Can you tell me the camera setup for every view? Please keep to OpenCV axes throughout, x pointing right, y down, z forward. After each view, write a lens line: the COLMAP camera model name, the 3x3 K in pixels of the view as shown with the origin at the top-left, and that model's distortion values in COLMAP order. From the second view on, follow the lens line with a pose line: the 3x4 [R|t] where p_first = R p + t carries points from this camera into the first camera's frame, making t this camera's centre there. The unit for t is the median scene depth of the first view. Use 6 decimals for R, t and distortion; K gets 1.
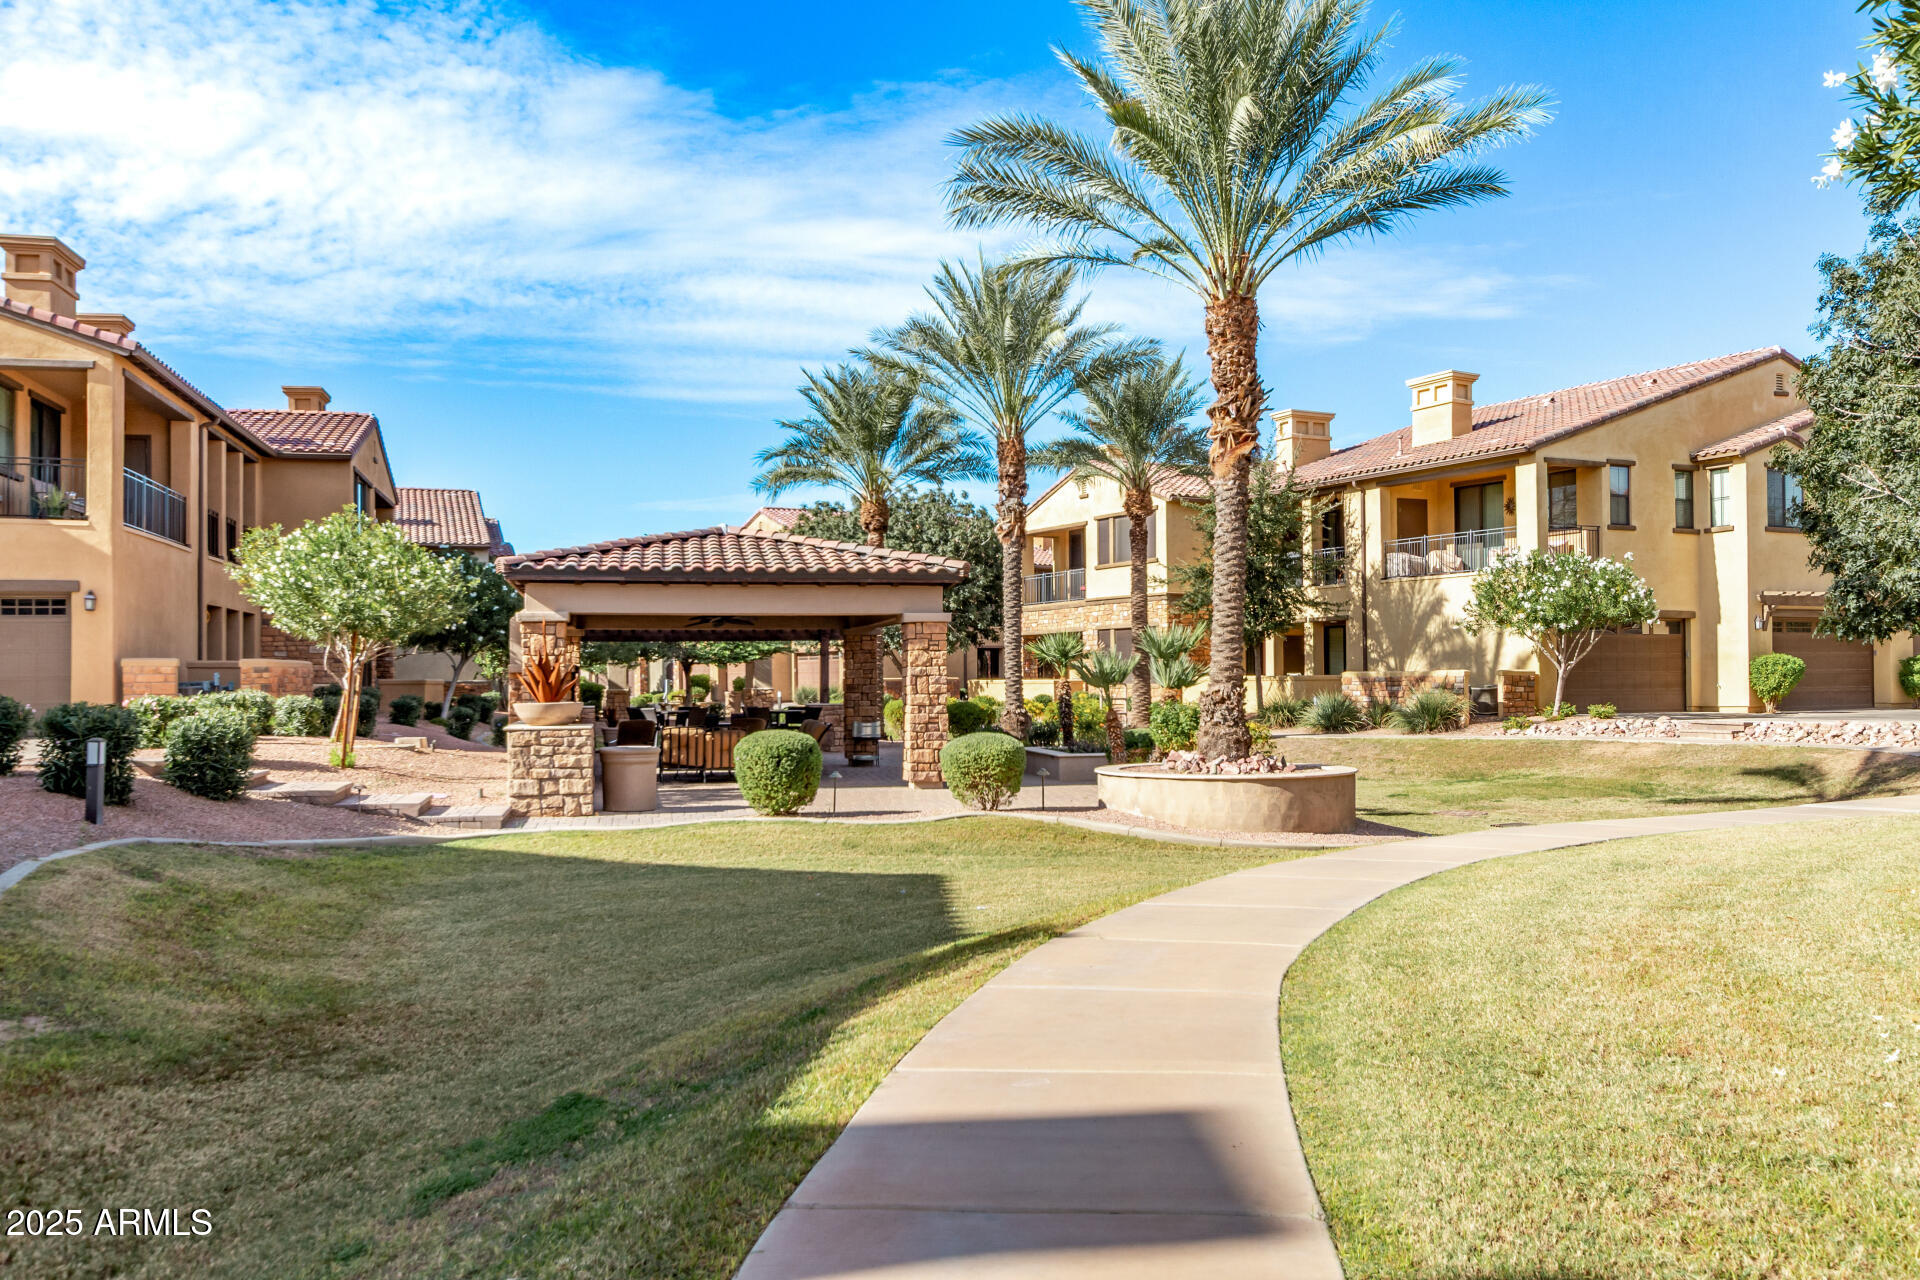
lens RADIAL K [[1607.1, 0, 958.8], [0, 1607.1, 644.1], [0, 0, 1]] dist [-0.003860, -0.000423]
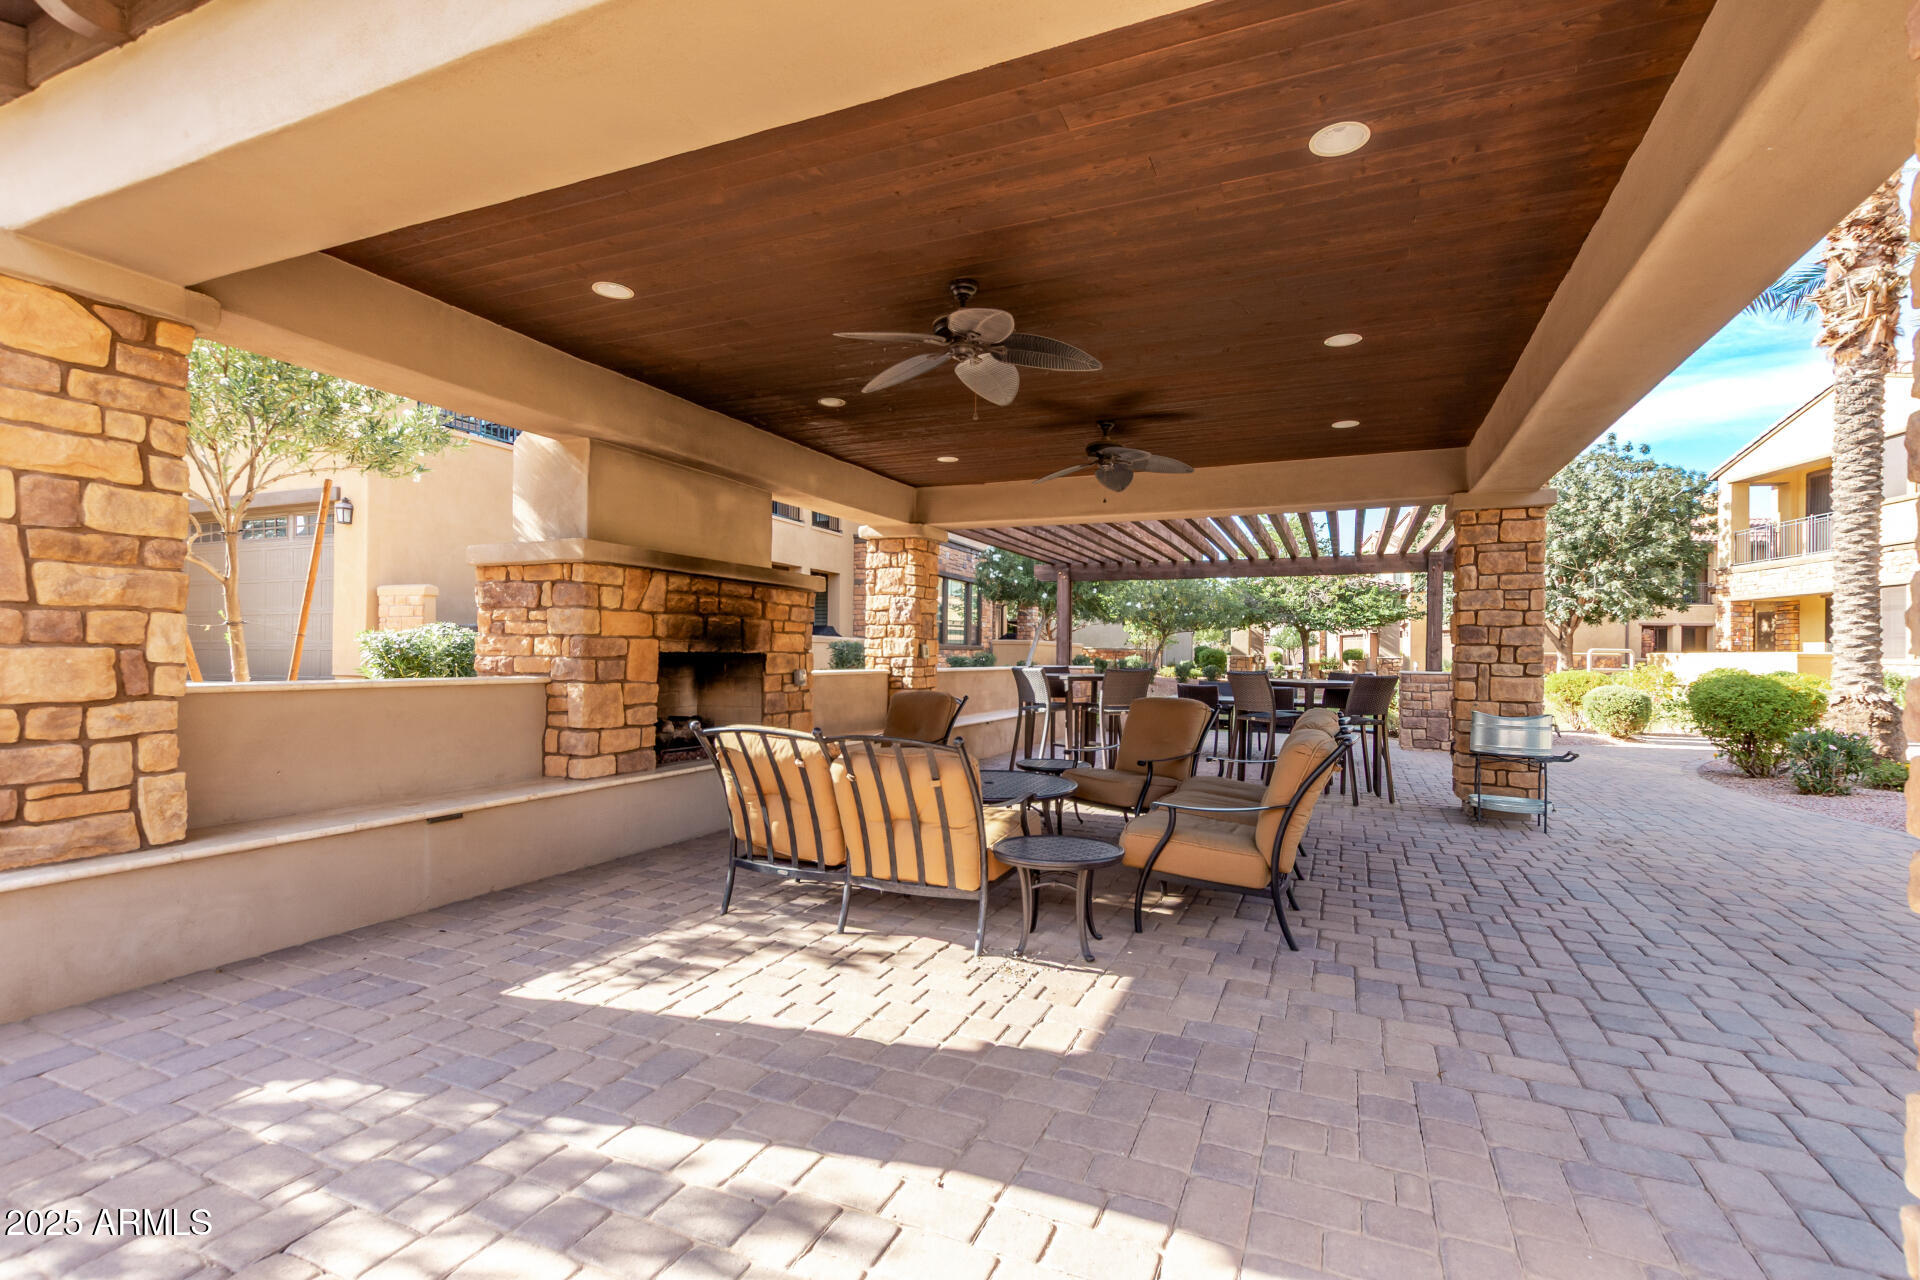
lens RADIAL K [[875.8, 0, 962.6], [0, 875.8, 655.3], [0, 0, 1]] dist [0.002555, -0.003667]
pose [[0.814634, 0.016647, -0.579736, -0.035195], [-0.005298, 0.999760, 0.021263, 0.024332], [0.579951, -0.014250, 0.814527, 0.615304]]
